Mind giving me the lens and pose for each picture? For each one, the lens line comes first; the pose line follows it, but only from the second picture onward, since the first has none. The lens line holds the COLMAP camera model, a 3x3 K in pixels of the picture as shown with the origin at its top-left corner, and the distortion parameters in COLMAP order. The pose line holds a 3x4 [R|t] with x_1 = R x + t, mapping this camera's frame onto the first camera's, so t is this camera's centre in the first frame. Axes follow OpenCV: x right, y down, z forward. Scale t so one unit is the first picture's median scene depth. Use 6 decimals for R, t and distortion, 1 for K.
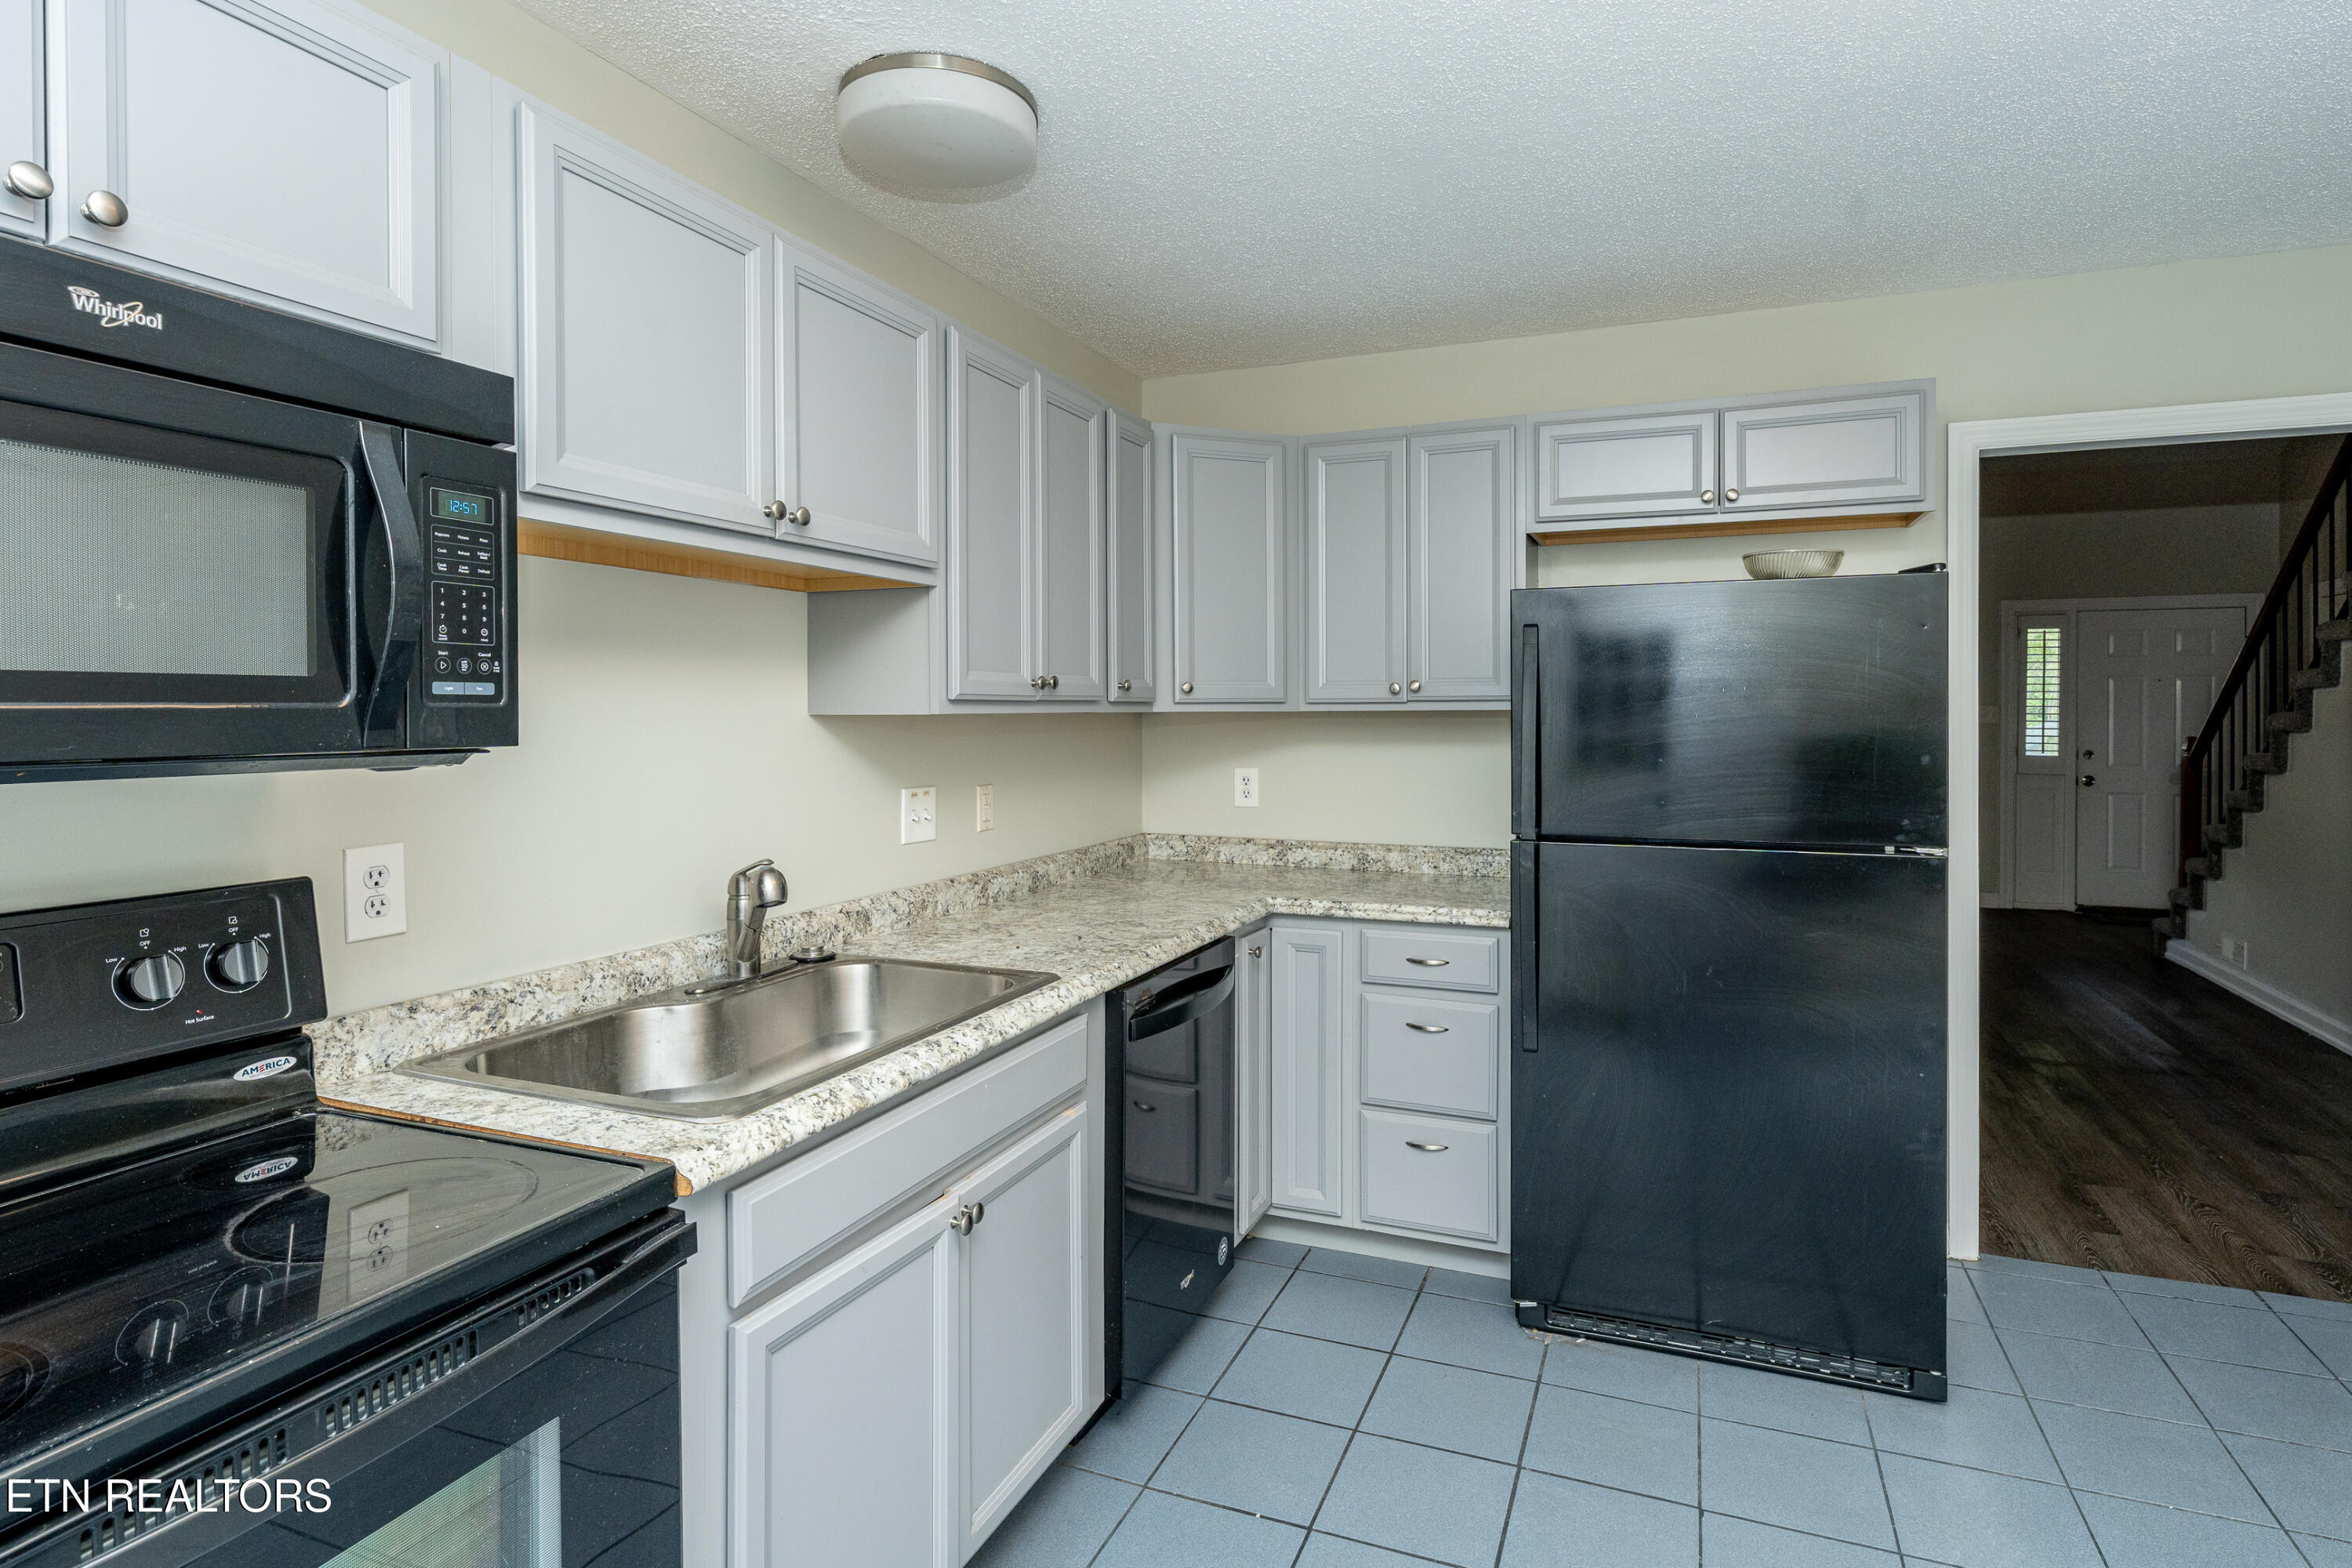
lens RADIAL K [[1236.1, 0, 1197.4], [0, 1236.1, 723.4], [0, 0, 1]] dist [0.000728, 0.000721]
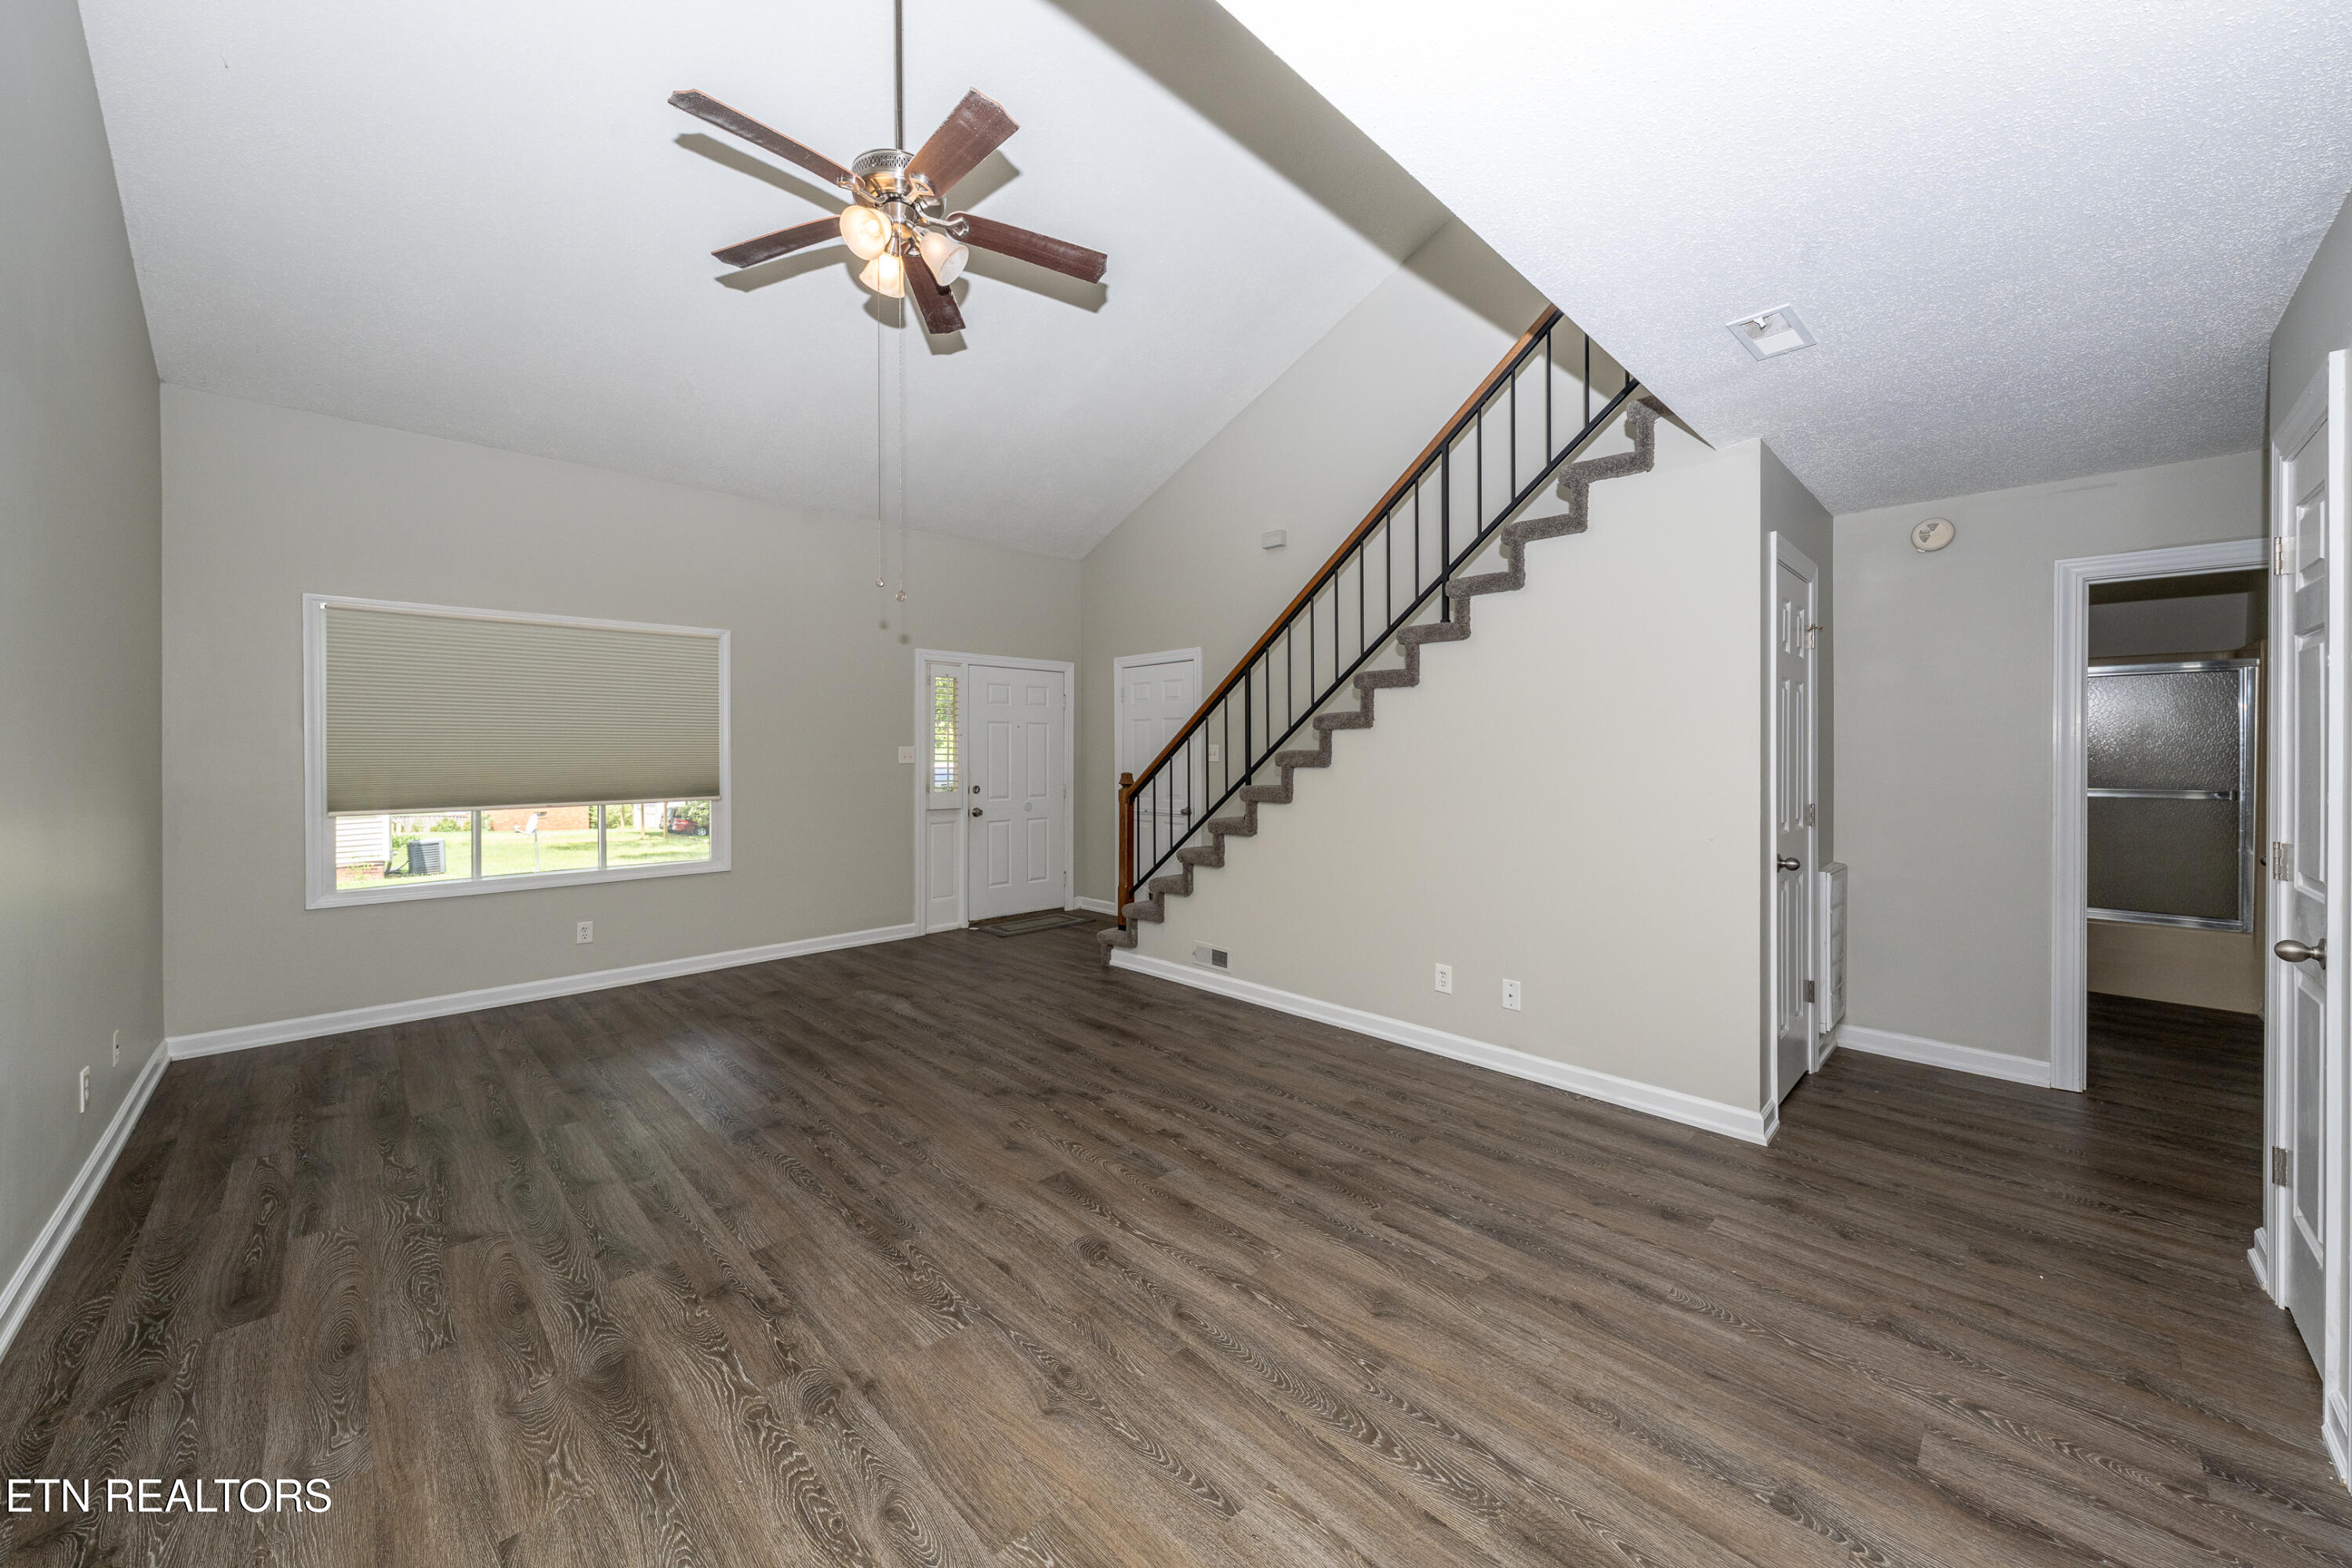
lens RADIAL K [[856.0, 0, 1175.8], [0, 856.0, 772.6], [0, 0, 1]] dist [0.000616, -0.000053]
pose [[0.405256, -0.014661, 0.914086, 0.278349], [0.007245, 0.999892, 0.012825, 0.000972], [-0.914175, 0.001425, 0.405318, 2.139125]]
